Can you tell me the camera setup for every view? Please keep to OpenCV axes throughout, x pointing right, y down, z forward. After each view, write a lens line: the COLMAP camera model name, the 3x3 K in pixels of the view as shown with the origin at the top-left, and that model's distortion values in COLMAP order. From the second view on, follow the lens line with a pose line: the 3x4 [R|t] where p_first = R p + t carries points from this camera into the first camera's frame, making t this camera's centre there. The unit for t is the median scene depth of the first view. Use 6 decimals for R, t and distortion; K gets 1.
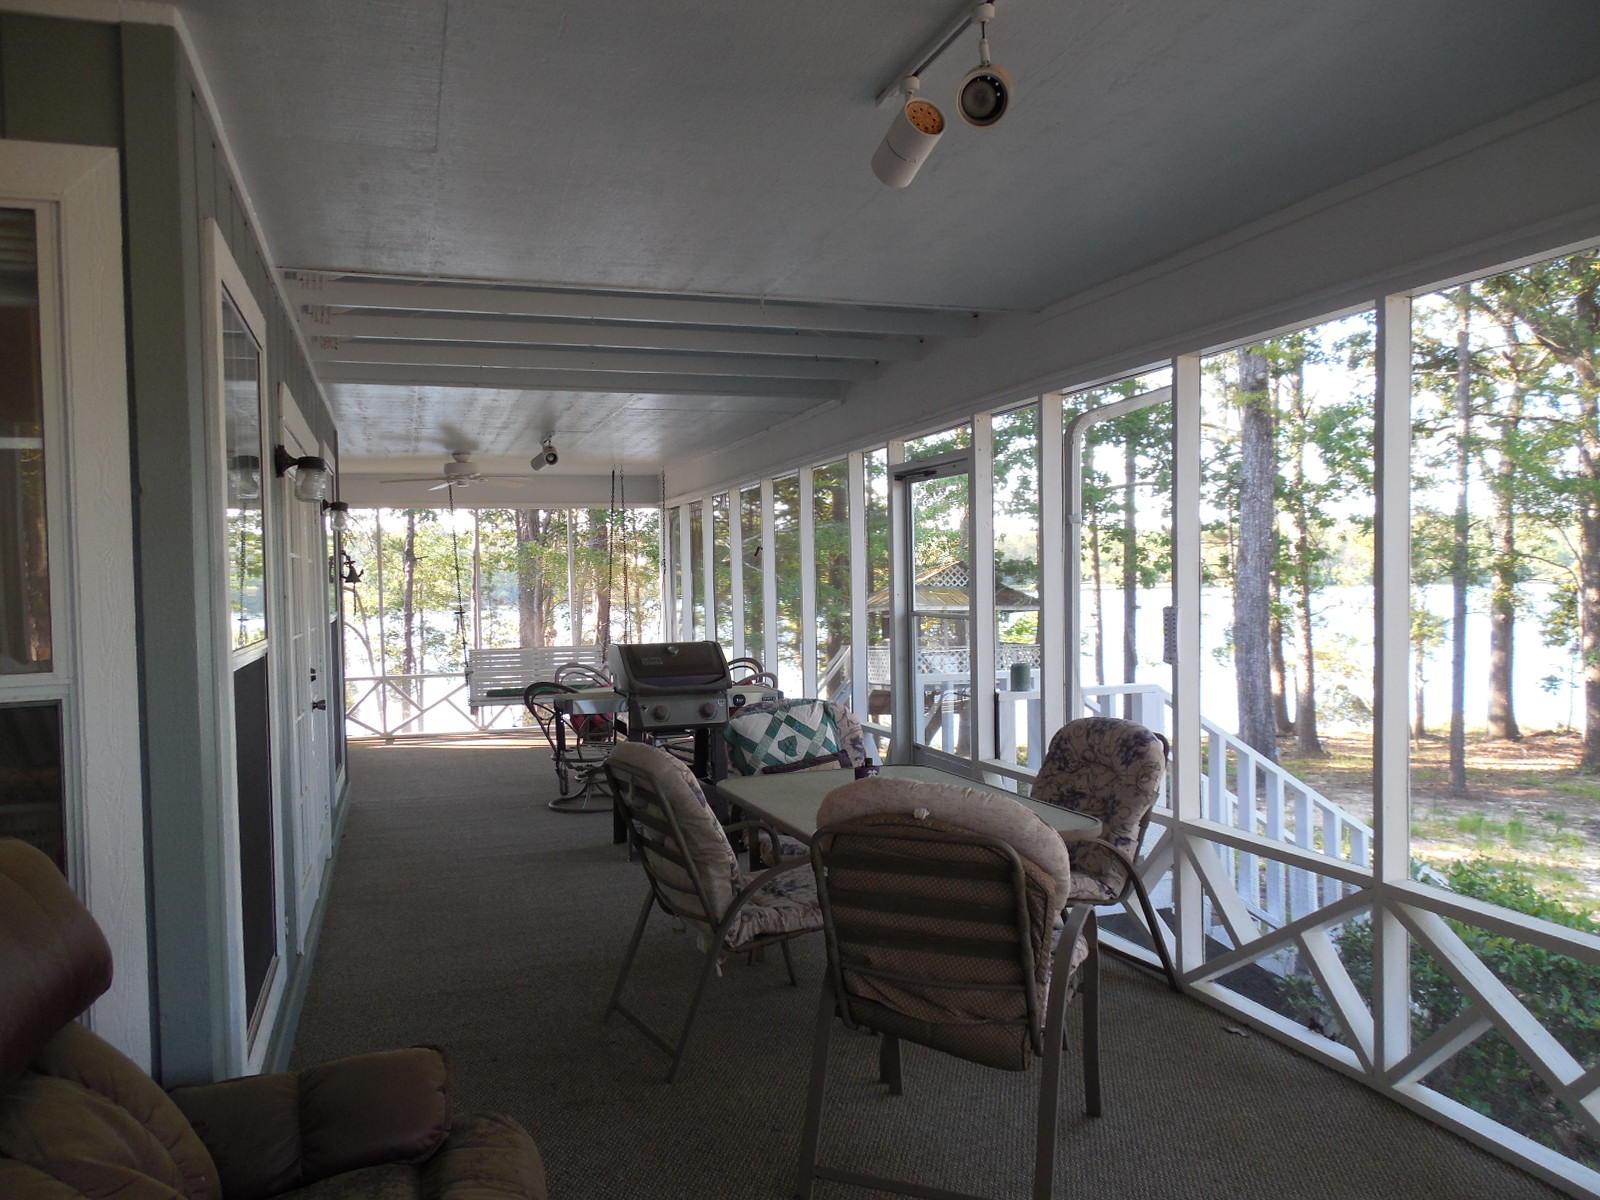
lens RADIAL K [[1203.4, 0, 803.7], [0, 1203.4, 594.2], [0, 0, 1]] dist [0.009258, 0.001715]
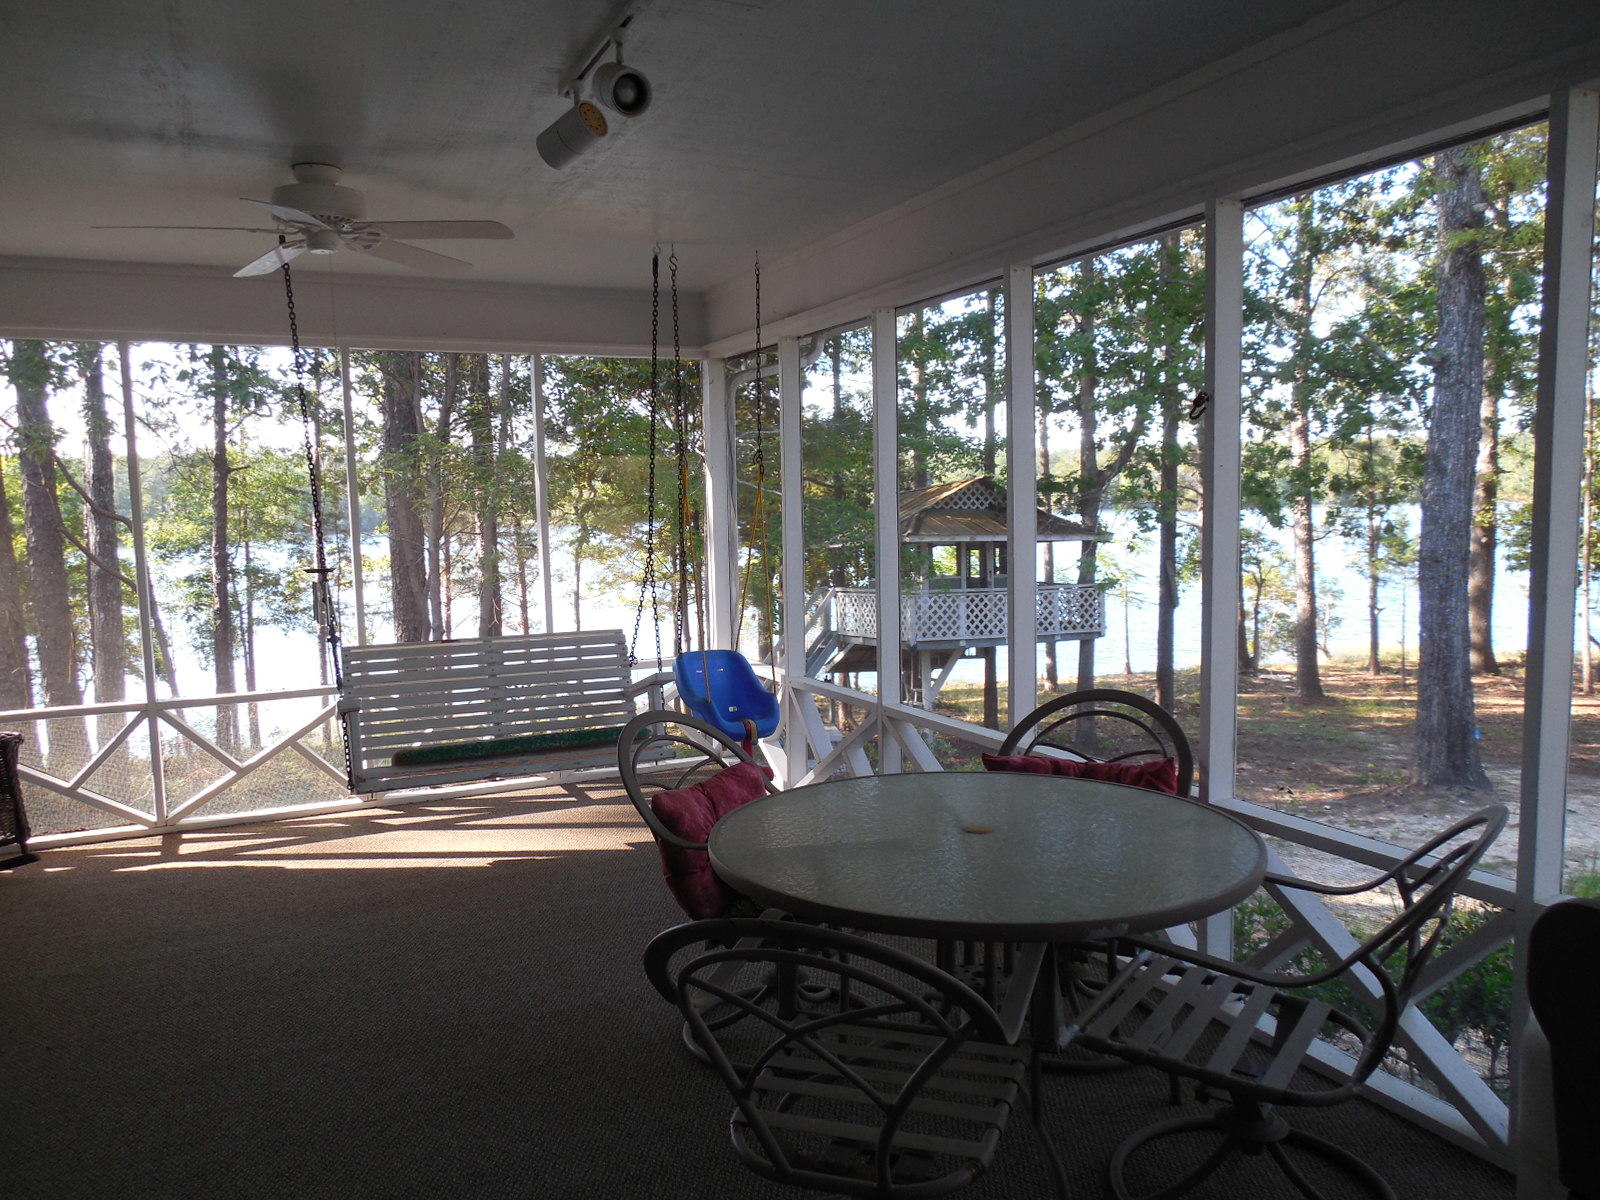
lens RADIAL K [[1203.4, 0, 803.7], [0, 1203.4, 594.2], [0, 0, 1]] dist [0.009258, 0.001715]
pose [[0.992463, -0.013363, 0.121815, -0.058112], [0.005718, 0.998004, 0.062889, -0.001433], [-0.122412, -0.061718, 0.990558, 0.191298]]
